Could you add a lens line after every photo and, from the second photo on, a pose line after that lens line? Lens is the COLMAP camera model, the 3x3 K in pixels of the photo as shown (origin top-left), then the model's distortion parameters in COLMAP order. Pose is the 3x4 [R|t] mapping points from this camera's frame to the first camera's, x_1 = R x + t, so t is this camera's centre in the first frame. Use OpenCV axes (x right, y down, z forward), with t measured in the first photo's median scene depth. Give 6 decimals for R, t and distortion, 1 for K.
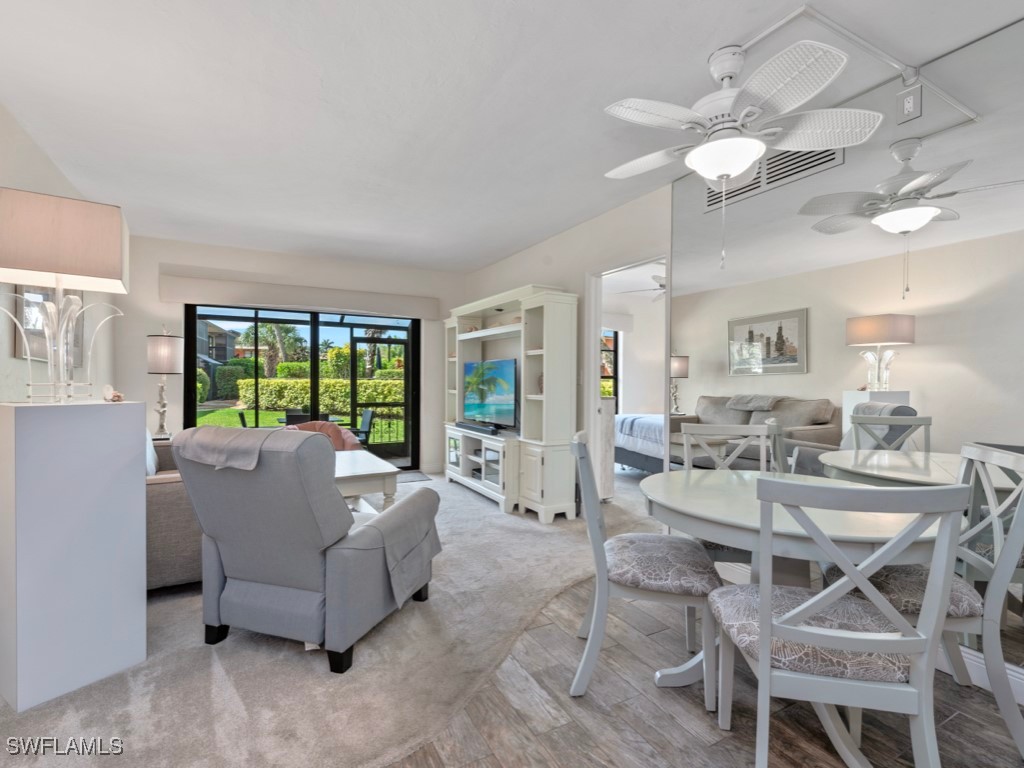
lens RADIAL K [[489.2, 0, 518.1], [0, 489.2, 383.3], [0, 0, 1]] dist [0.001292, 0.000013]
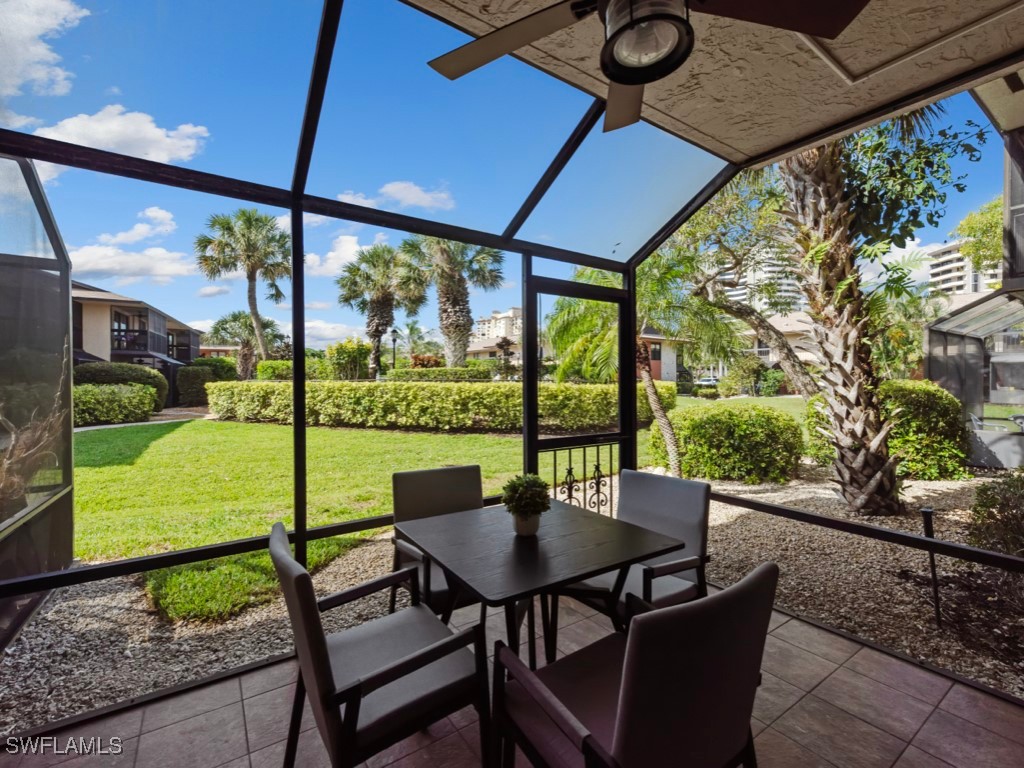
lens RADIAL K [[455.5, 0, 515.2], [0, 455.5, 380.4], [0, 0, 1]] dist [0.017236, 0.000081]
pose [[0.996708, -0.006662, 0.080796, -0.419855], [0.007294, 0.999945, -0.007540, -0.005873], [-0.080741, 0.008104, 0.996702, 0.683653]]
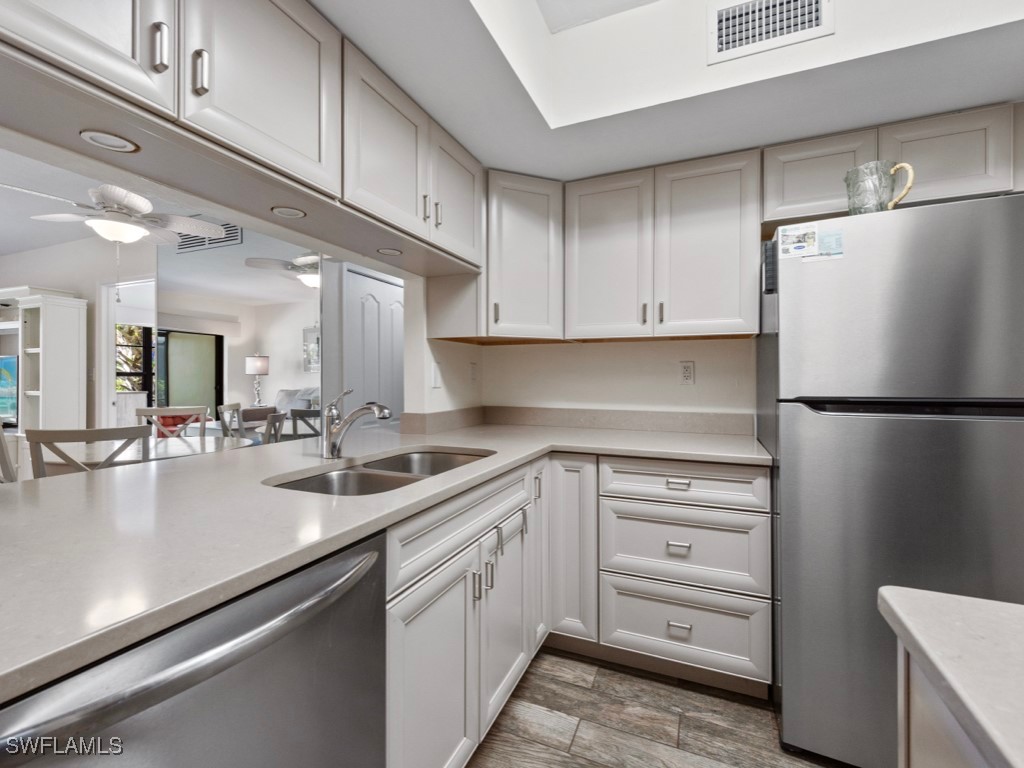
lens RADIAL K [[455.5, 0, 510.2], [0, 455.5, 376.3], [0, 0, 1]] dist [0.017236, 0.000081]
pose [[0.801515, -0.001740, 0.597972, 0.163258], [0.005884, 0.999970, -0.004978, 0.002052], [-0.597946, 0.007508, 0.801502, -0.260502]]
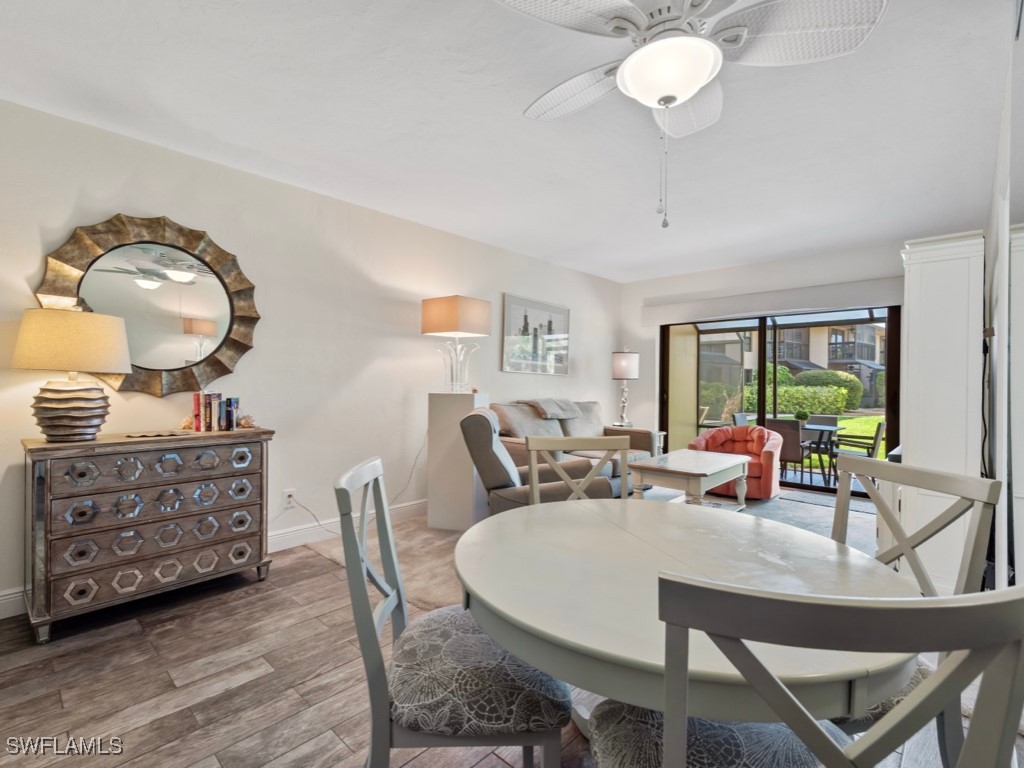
lens RADIAL K [[482.9, 0, 513.6], [0, 482.9, 382.4], [0, 0, 1]] dist [0.035202, 0.000641]
pose [[0.296328, -0.001212, -0.955086, 0.320981], [-0.013282, 0.999897, -0.005389, 0.000985], [0.954994, 0.014282, 0.296281, 0.180313]]
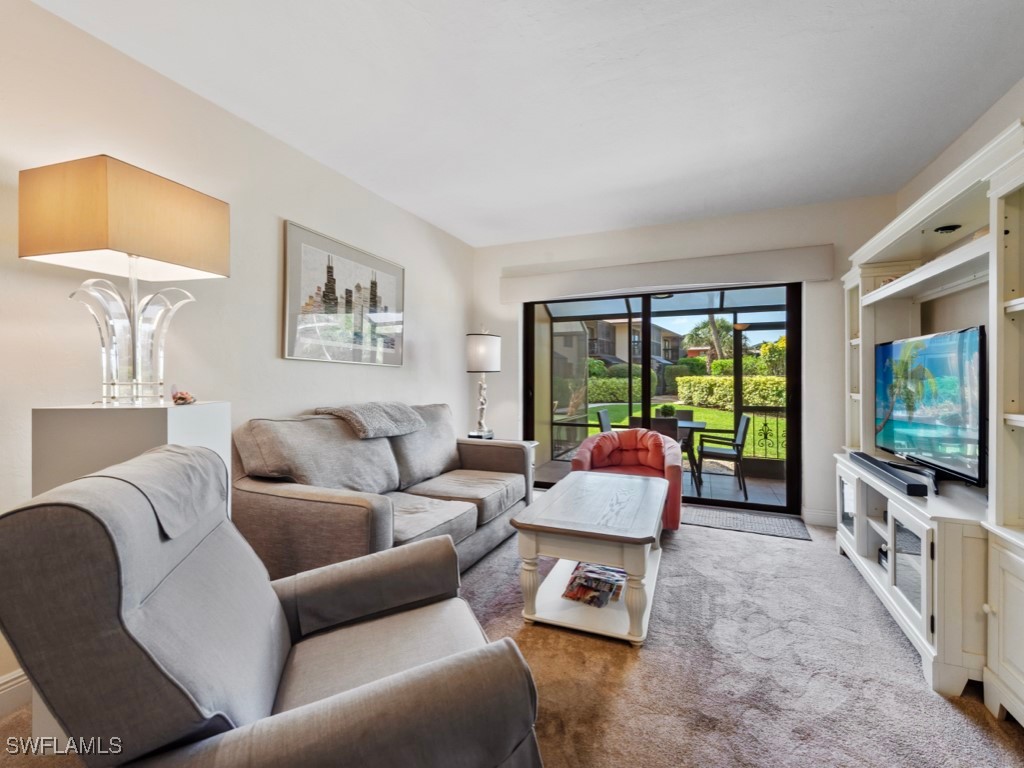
lens RADIAL K [[455.5, 0, 518.6], [0, 455.5, 376.3], [0, 0, 1]] dist [0.017236, 0.000081]
pose [[0.614361, -0.004979, -0.789010, 0.045263], [-0.002054, 0.999967, -0.007909, -0.001715], [0.789023, 0.006479, 0.614330, 0.300458]]
